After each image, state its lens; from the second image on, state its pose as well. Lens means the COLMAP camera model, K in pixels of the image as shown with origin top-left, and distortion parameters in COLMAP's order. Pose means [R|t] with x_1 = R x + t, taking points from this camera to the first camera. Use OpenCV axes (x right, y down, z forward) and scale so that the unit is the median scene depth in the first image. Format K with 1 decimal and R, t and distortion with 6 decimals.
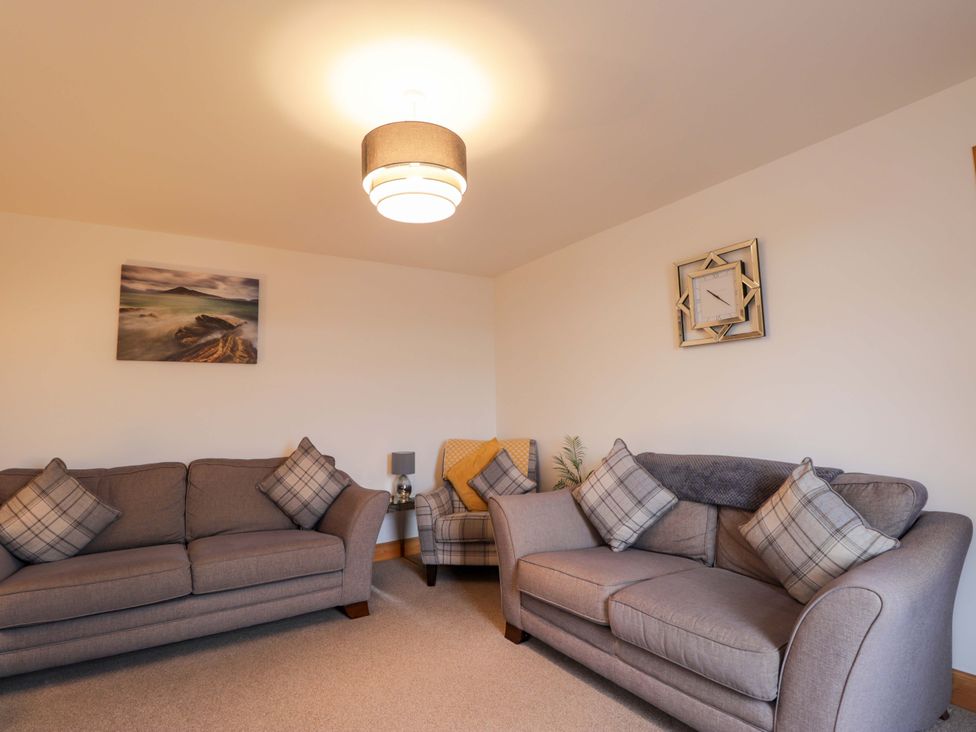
lens RADIAL K [[513.5, 0, 490.5], [0, 513.5, 368.3], [0, 0, 1]] dist [-0.008005, -0.011105]
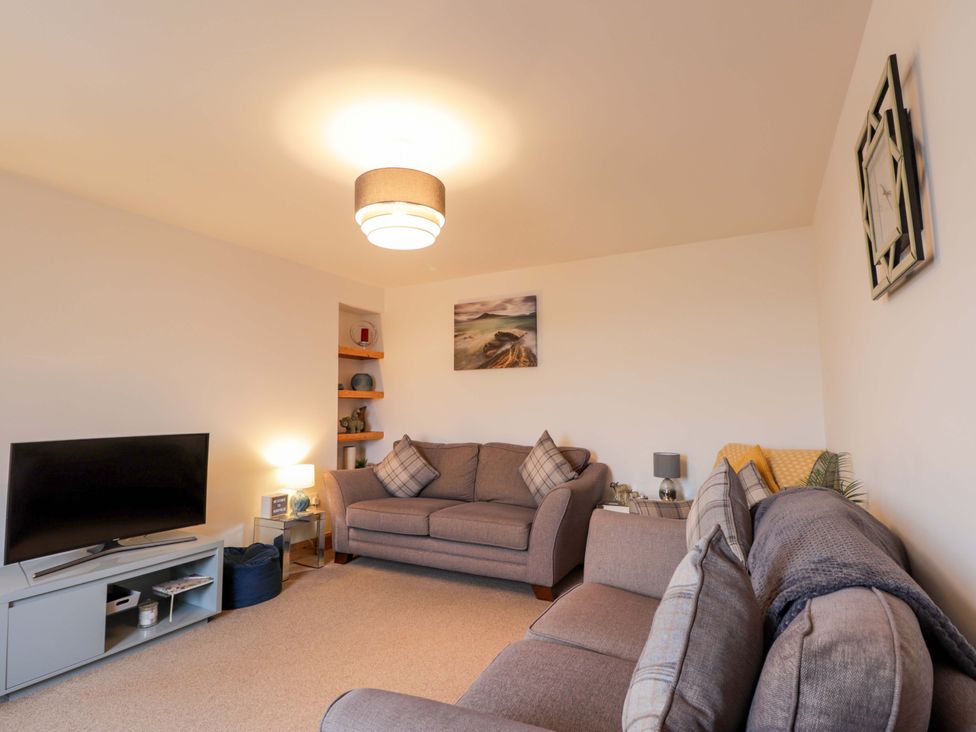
lens RADIAL K [[513.5, 0, 492.4], [0, 513.5, 368.8], [0, 0, 1]] dist [-0.008005, -0.011105]
pose [[0.491393, -0.047488, -0.869642, 0.575970], [0.066636, 0.997635, -0.016825, 0.010532], [0.868385, -0.049682, 0.493395, 0.351586]]
